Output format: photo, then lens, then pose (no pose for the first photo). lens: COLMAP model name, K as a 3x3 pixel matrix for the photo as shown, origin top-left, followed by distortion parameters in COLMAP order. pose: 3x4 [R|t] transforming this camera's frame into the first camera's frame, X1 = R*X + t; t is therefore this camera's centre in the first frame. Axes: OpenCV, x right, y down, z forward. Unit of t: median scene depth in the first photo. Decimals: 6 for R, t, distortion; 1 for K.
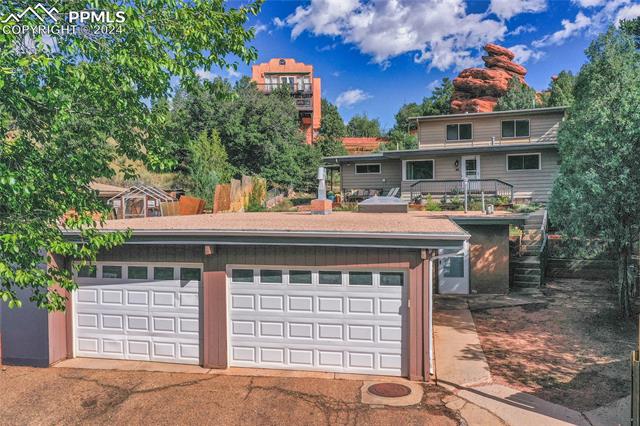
lens RADIAL K [[518.3, 0, 318.2], [0, 518.3, 214.4], [0, 0, 1]] dist [-0.011626, -0.001297]
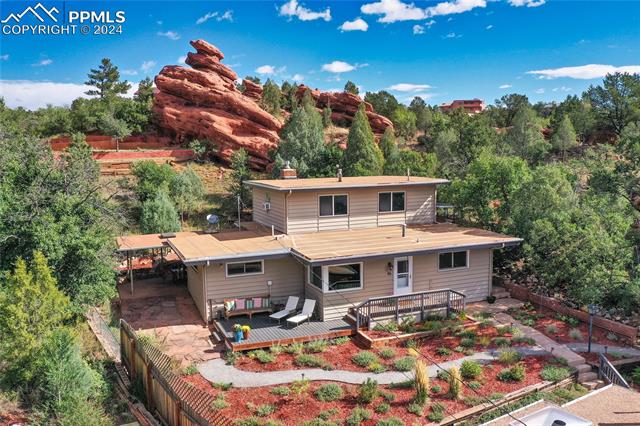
lens RADIAL K [[547.4, 0, 317.4], [0, 547.4, 233.6], [0, 0, 1]] dist [-0.012491, 0.000943]
pose [[0.716666, -0.101396, 0.690006, -0.185658], [0.032621, 0.993165, 0.112064, -0.118942], [-0.696653, -0.057803, 0.715075, 0.233115]]
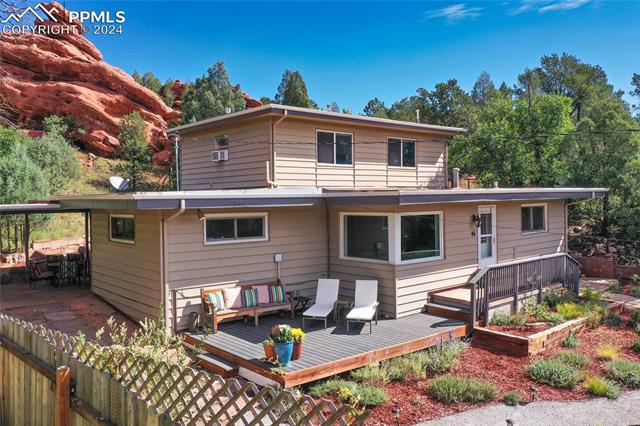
lens RADIAL K [[518.3, 0, 319.0], [0, 518.3, 215.4], [0, 0, 1]] dist [-0.011626, -0.001297]
pose [[0.457009, -0.024479, 0.889125, -0.109525], [0.040383, 0.999161, 0.006751, -0.054693], [-0.888545, 0.032820, 0.457614, 0.439994]]
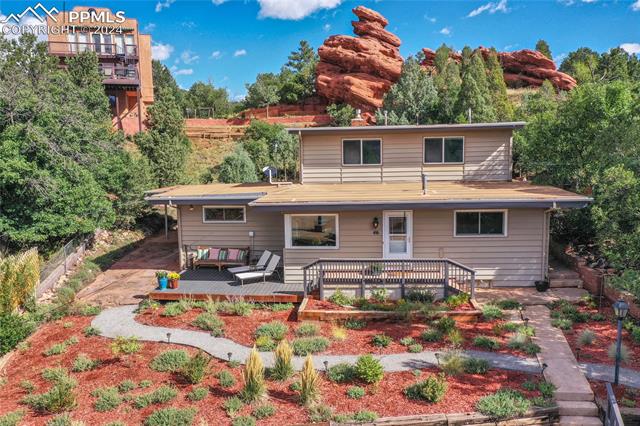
lens RADIAL K [[518.3, 0, 318.9], [0, 518.3, 212.0], [0, 0, 1]] dist [-0.011626, -0.001297]
pose [[0.956616, -0.042330, 0.288259, 0.014925], [0.017848, 0.996045, 0.087035, -0.079867], [-0.290803, -0.078114, 0.953589, 0.215073]]
